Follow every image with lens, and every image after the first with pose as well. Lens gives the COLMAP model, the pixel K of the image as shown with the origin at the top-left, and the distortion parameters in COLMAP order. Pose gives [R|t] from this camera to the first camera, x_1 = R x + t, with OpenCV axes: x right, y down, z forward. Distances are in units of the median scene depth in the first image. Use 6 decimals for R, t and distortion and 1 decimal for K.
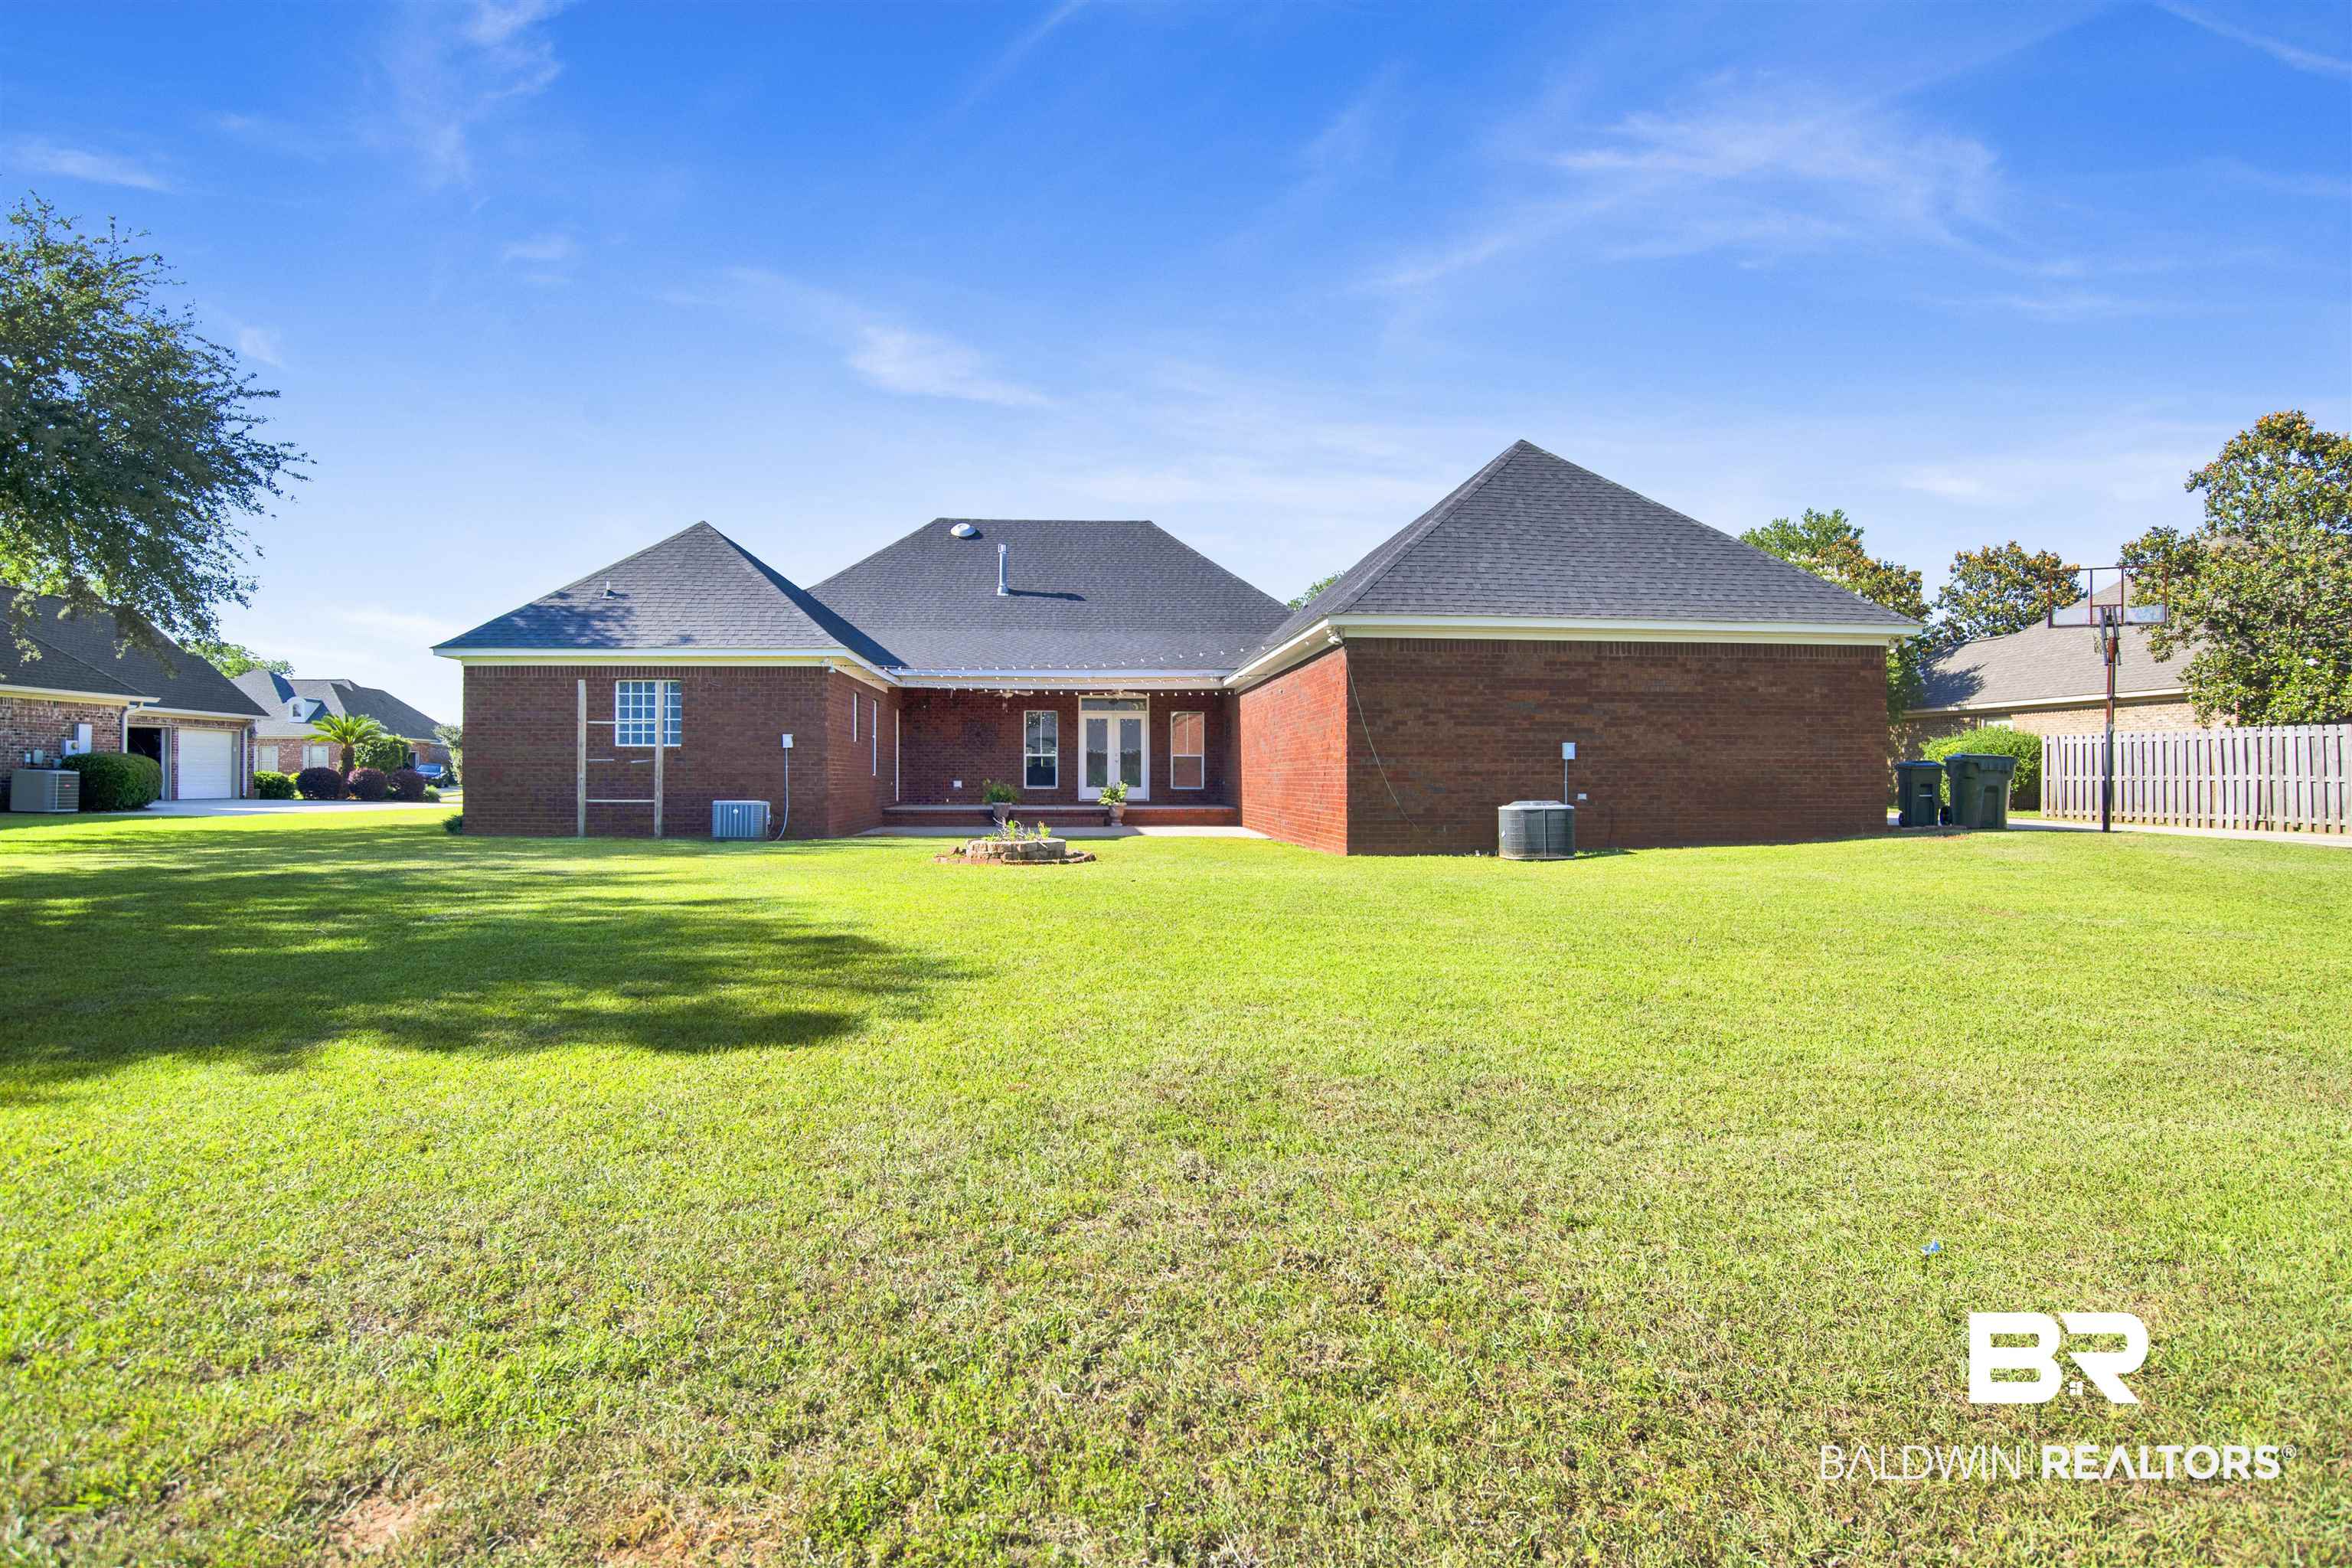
lens RADIAL K [[1220.6, 0, 1175.0], [0, 1220.6, 770.4], [0, 0, 1]] dist [-0.069804, 0.023640]
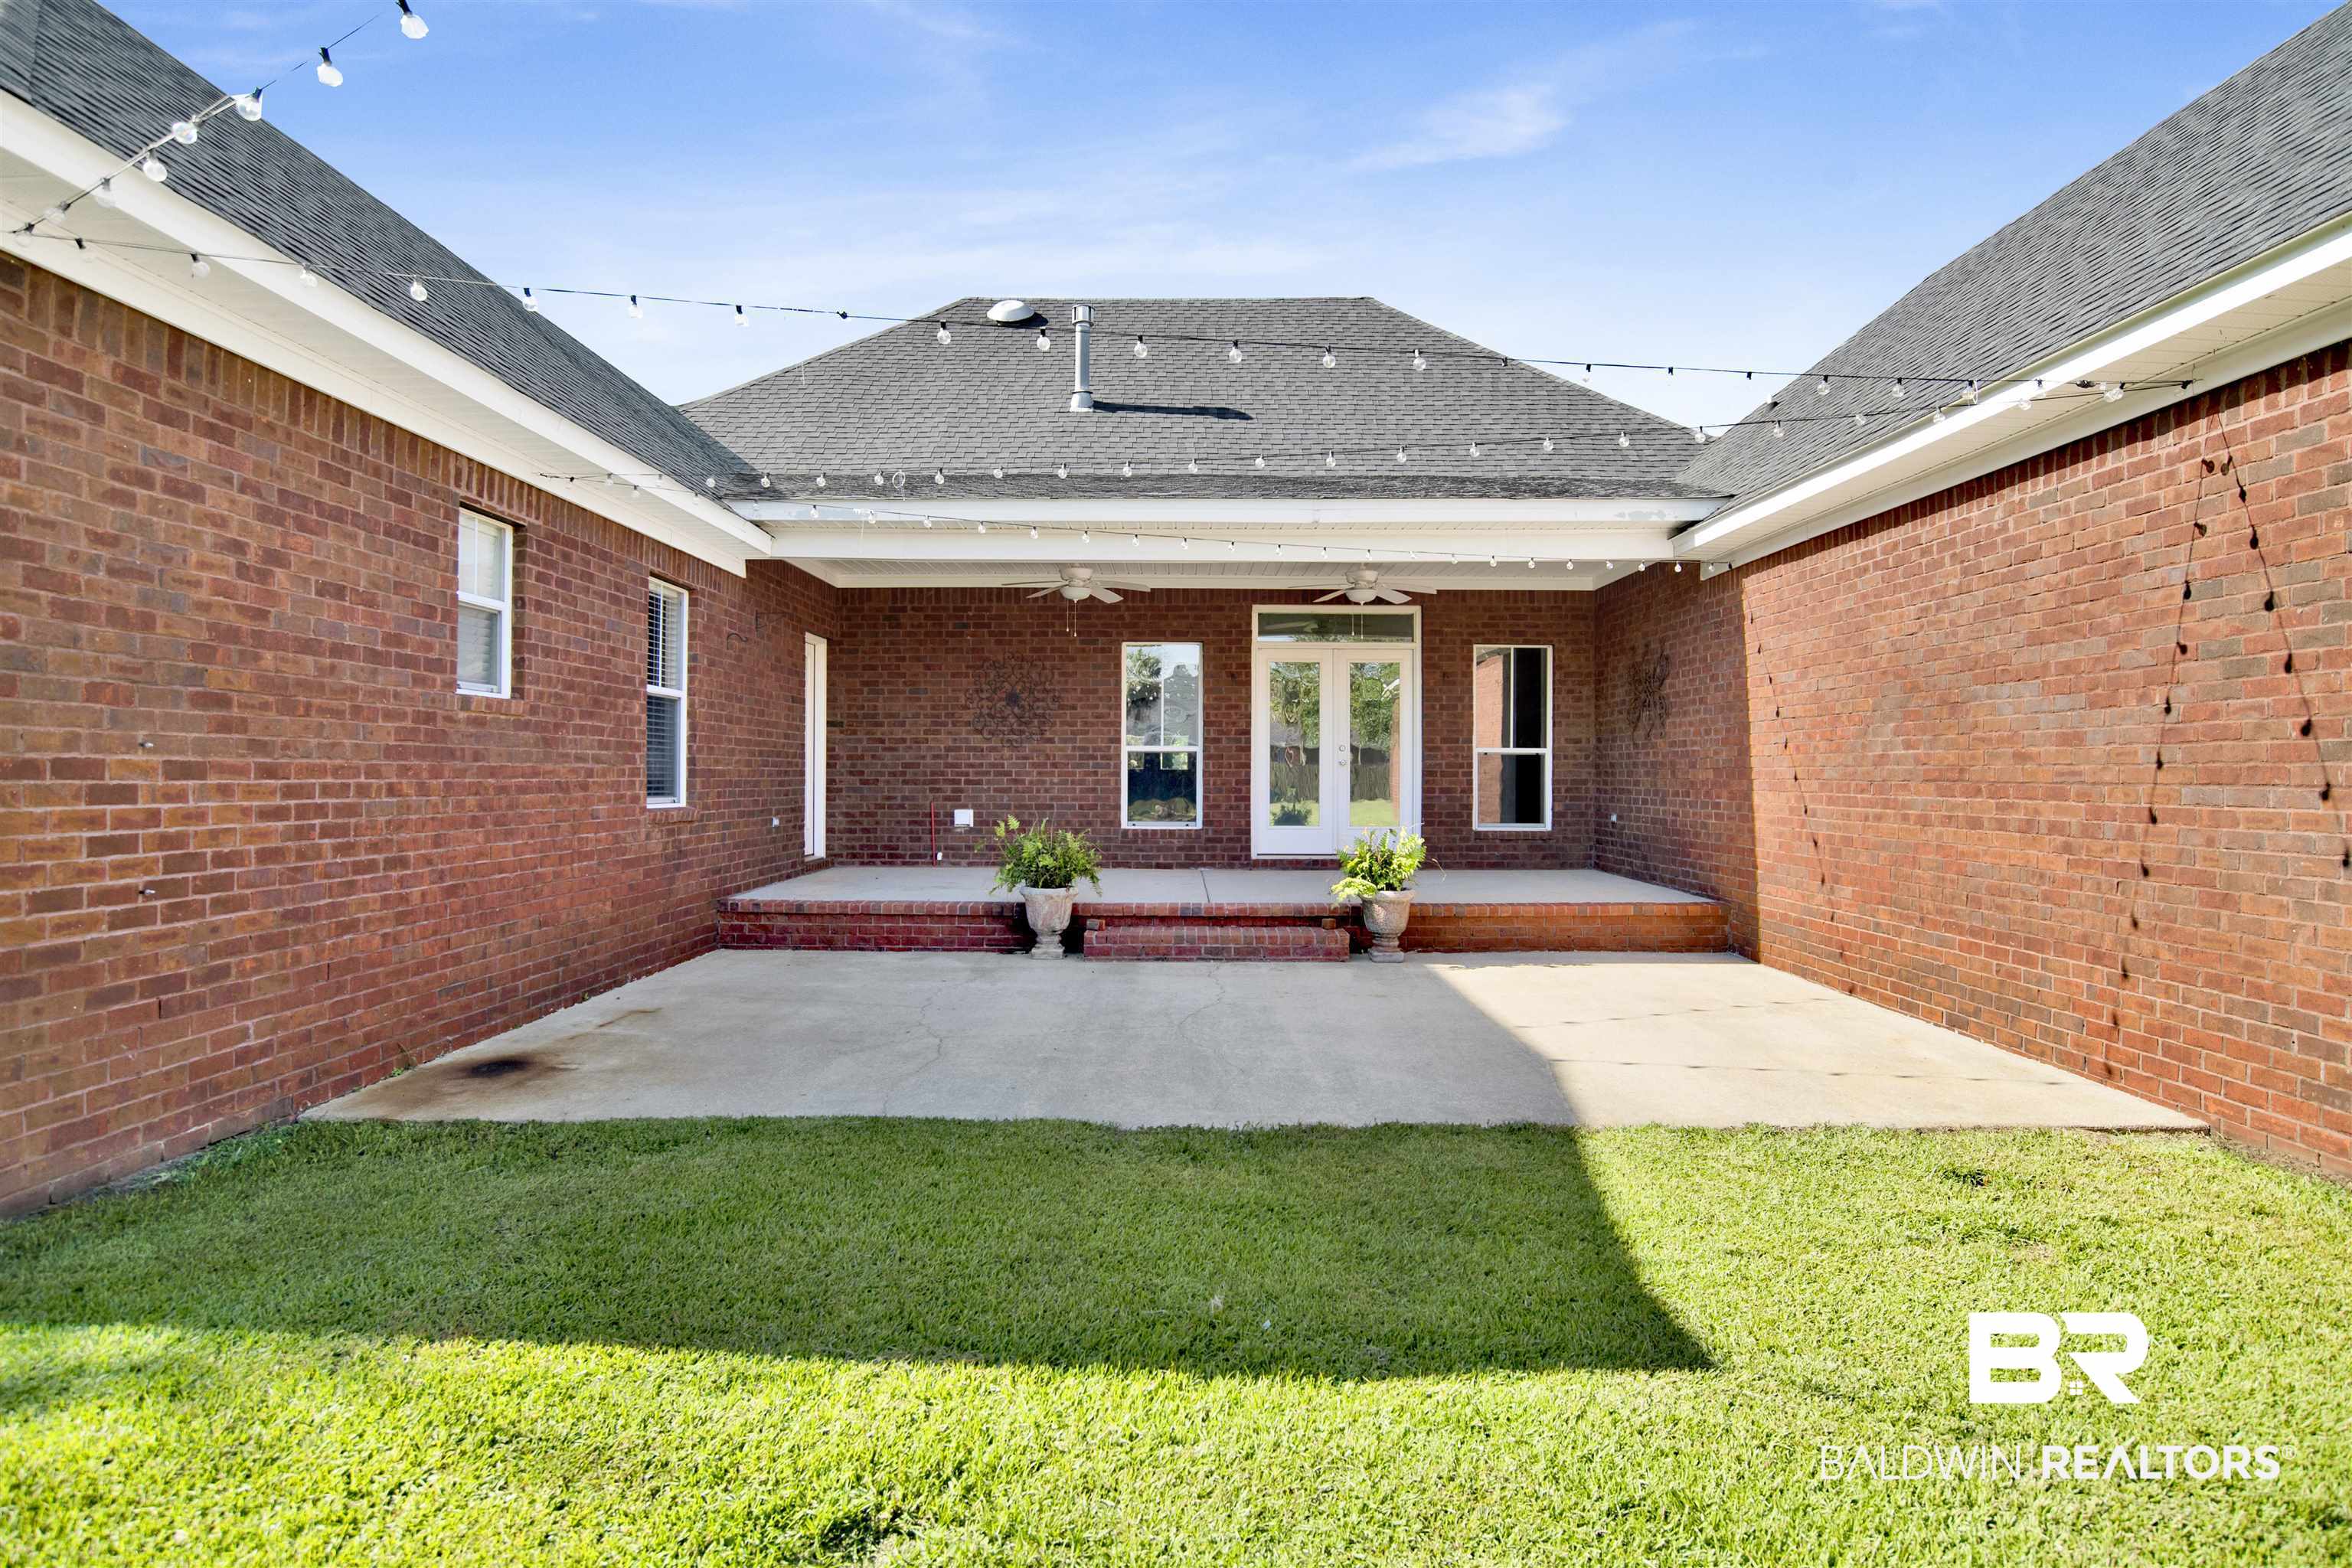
lens RADIAL K [[1220.6, 0, 1185.1], [0, 1220.6, 771.1], [0, 0, 1]] dist [-0.069804, 0.023640]
pose [[0.996375, 0.003078, -0.085018, -0.097561], [-0.002668, 0.999984, 0.004937, -0.010103], [0.085032, -0.004692, 0.996367, 0.857884]]
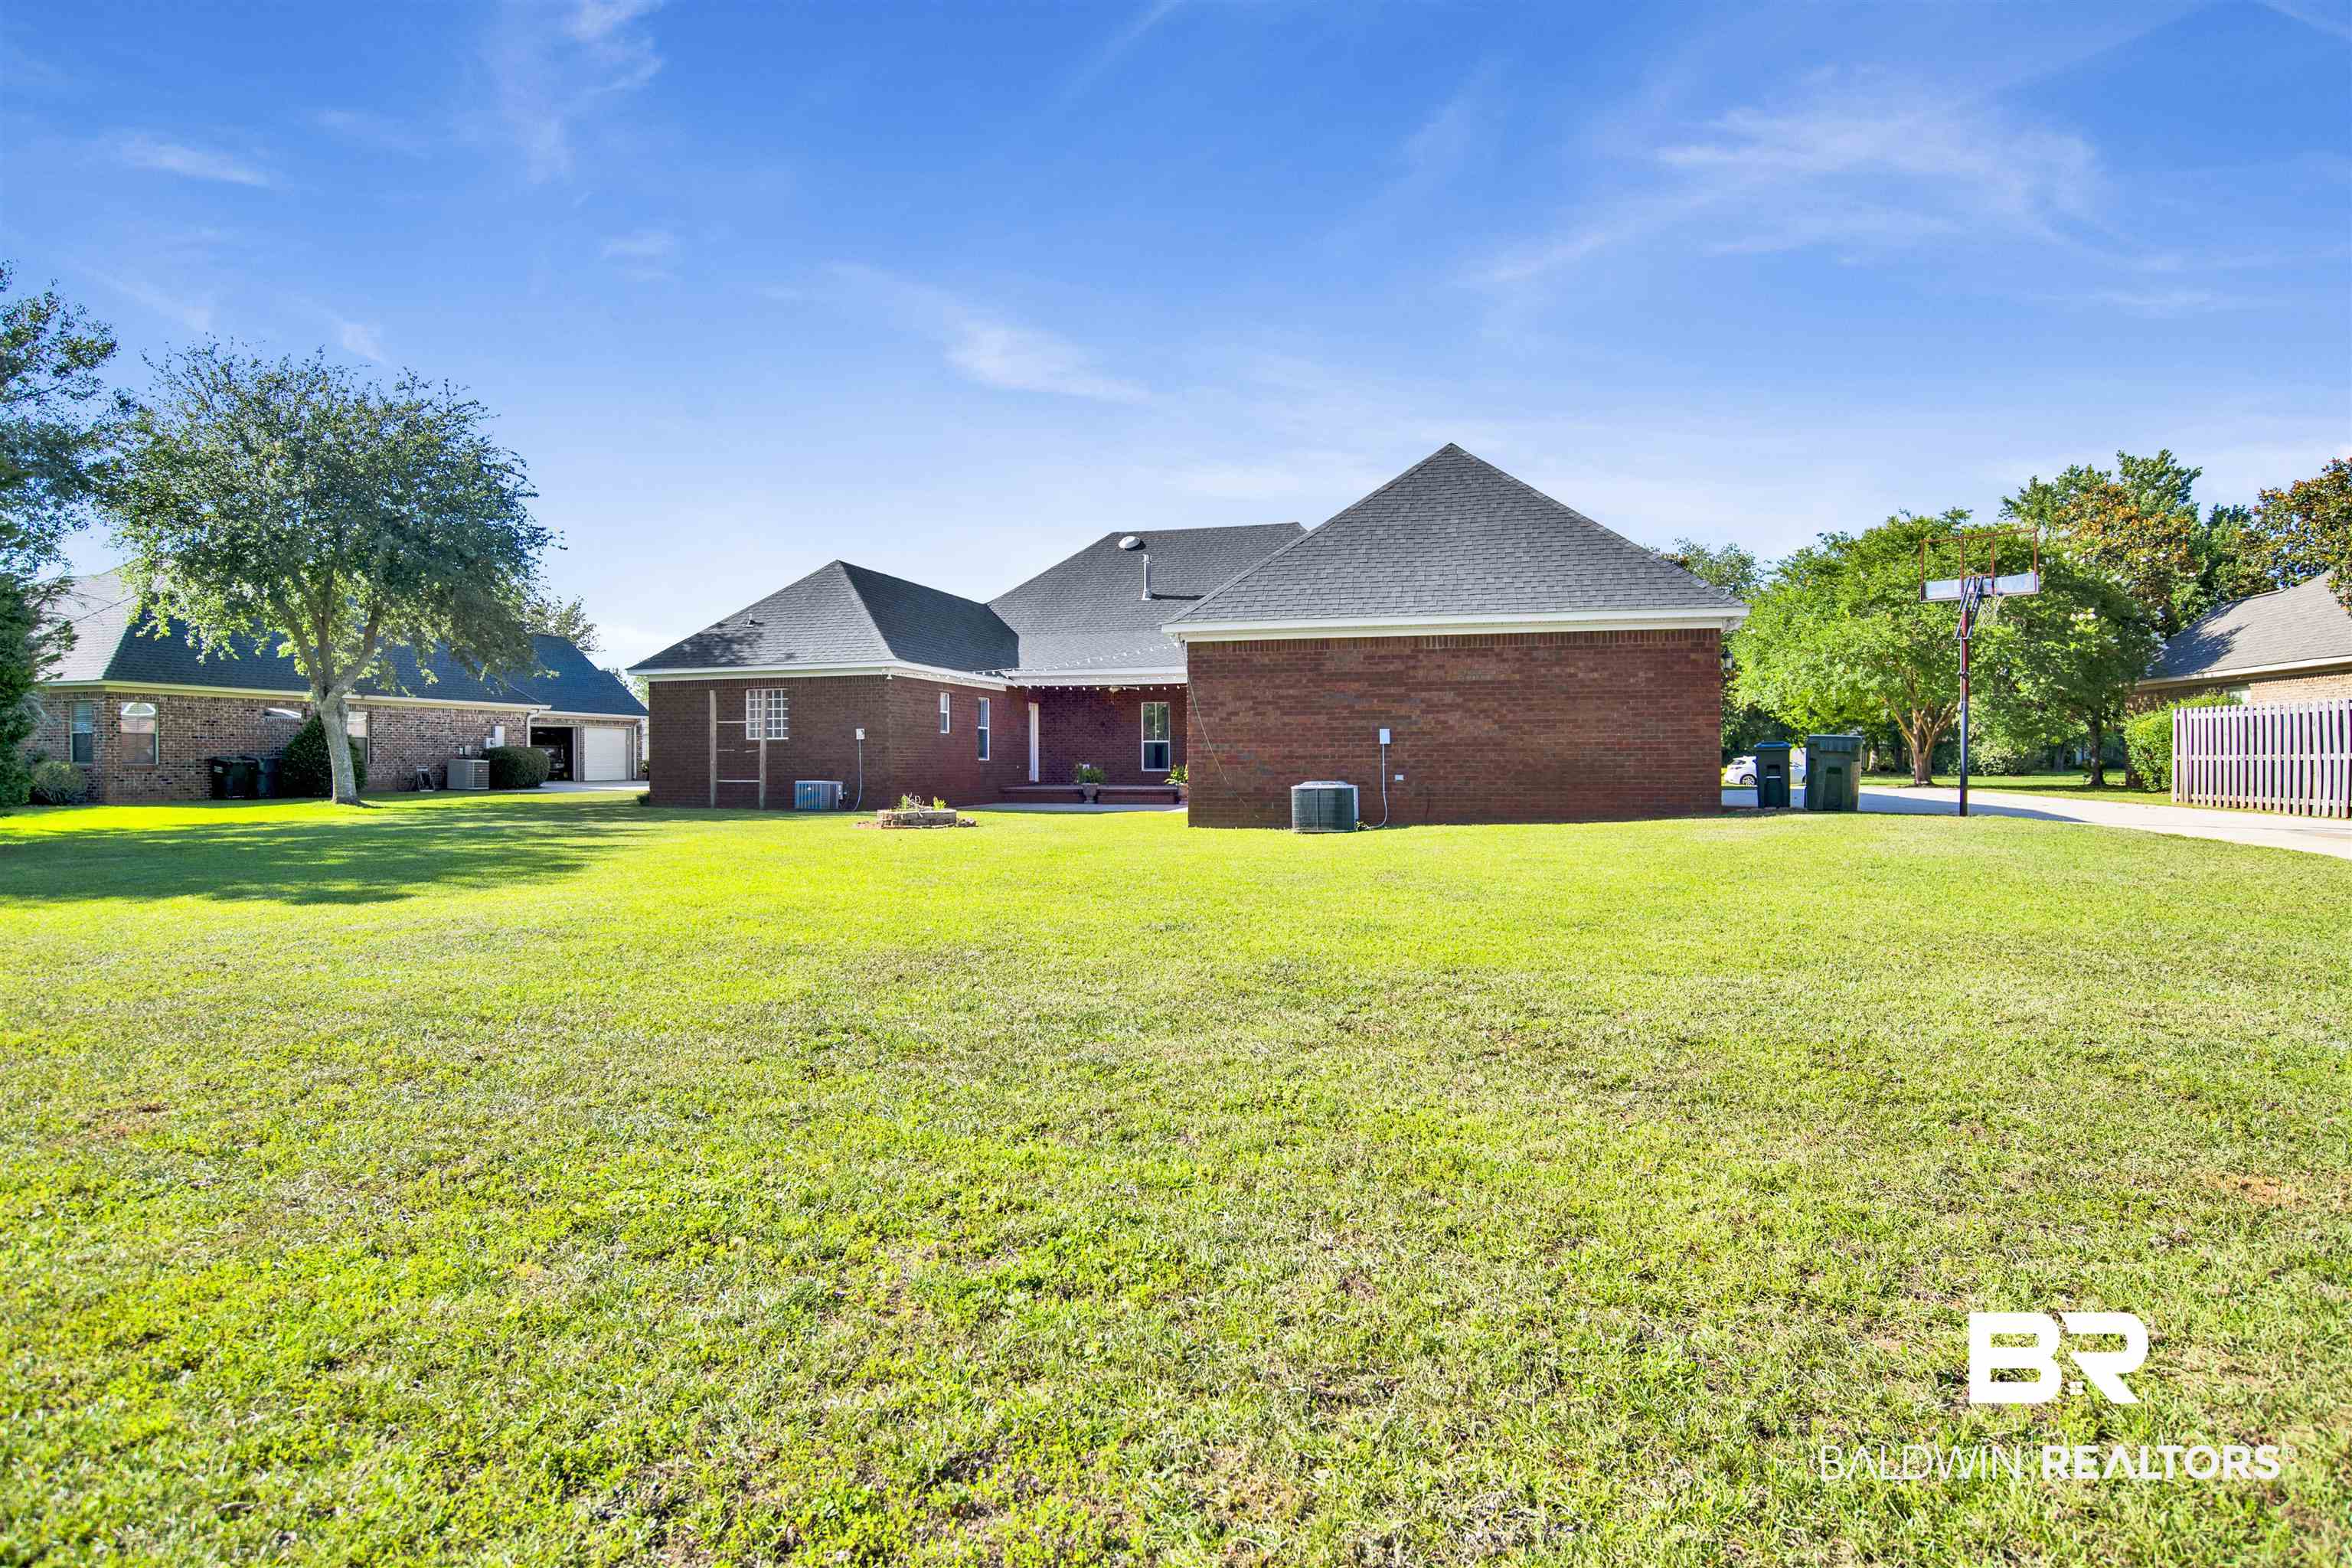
lens RADIAL K [[1220.6, 0, 1180.2], [0, 1220.6, 775.2], [0, 0, 1]] dist [-0.069804, 0.023640]
pose [[0.943189, -0.000587, -0.332257, 0.424382], [0.006704, 0.999828, 0.017265, -0.000770], [0.332190, -0.018512, 0.943031, -0.094135]]
